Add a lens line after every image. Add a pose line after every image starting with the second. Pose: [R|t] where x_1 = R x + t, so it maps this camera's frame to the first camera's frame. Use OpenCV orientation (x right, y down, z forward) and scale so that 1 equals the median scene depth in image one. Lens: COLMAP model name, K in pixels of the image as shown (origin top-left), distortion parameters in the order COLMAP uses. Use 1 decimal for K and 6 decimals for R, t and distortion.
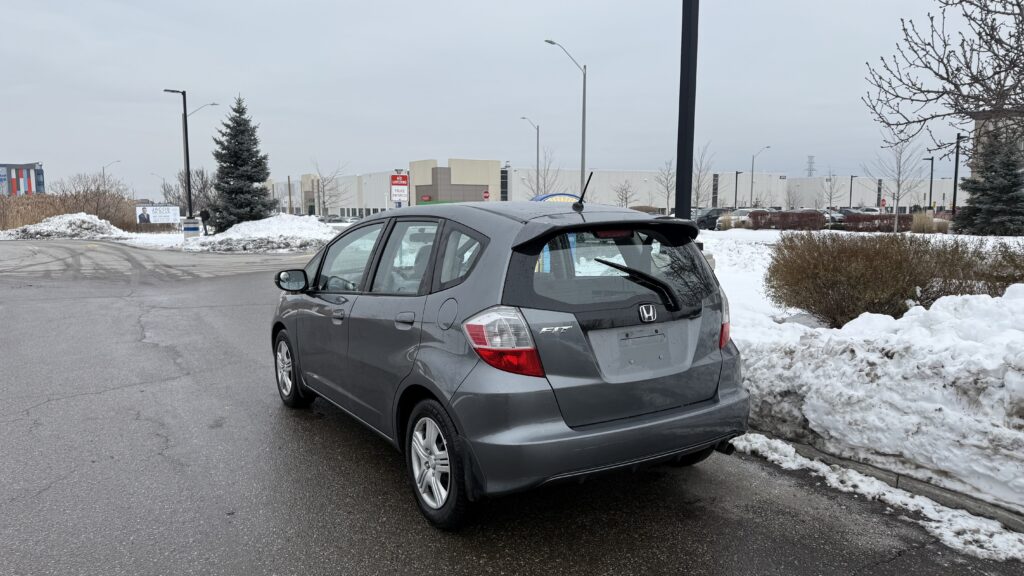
lens RADIAL K [[734.1, 0, 516.6], [0, 734.1, 288.5], [0, 0, 1]] dist [0.095164, -0.098644]
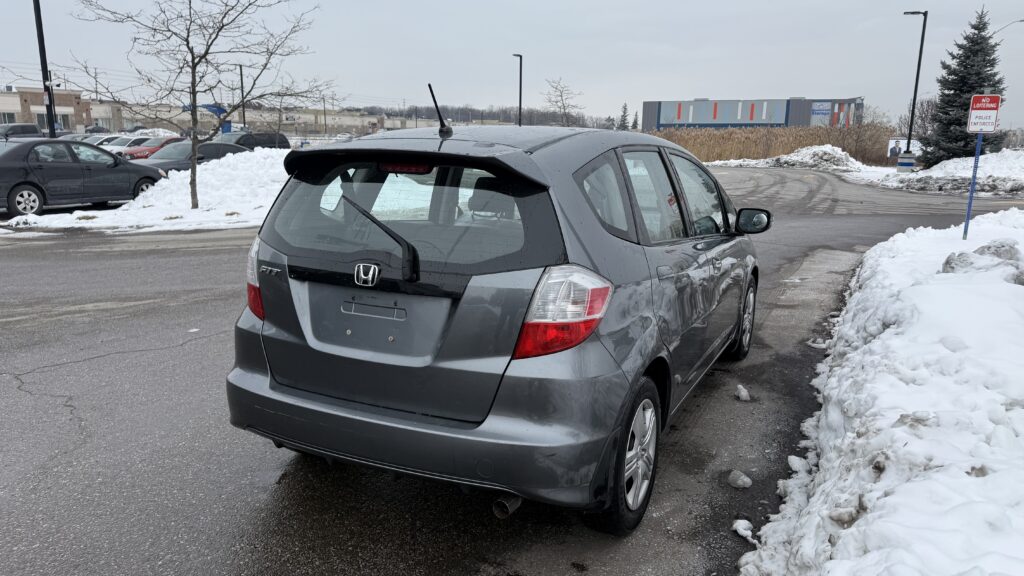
lens RADIAL K [[734.1, 0, 516.6], [0, 734.1, 288.5], [0, 0, 1]] dist [0.095164, -0.098644]
pose [[0.533567, 0.188916, -0.824389, 0.110969], [-0.117284, 0.981844, 0.149088, -0.010350], [0.837586, 0.017139, 0.546037, 0.090830]]
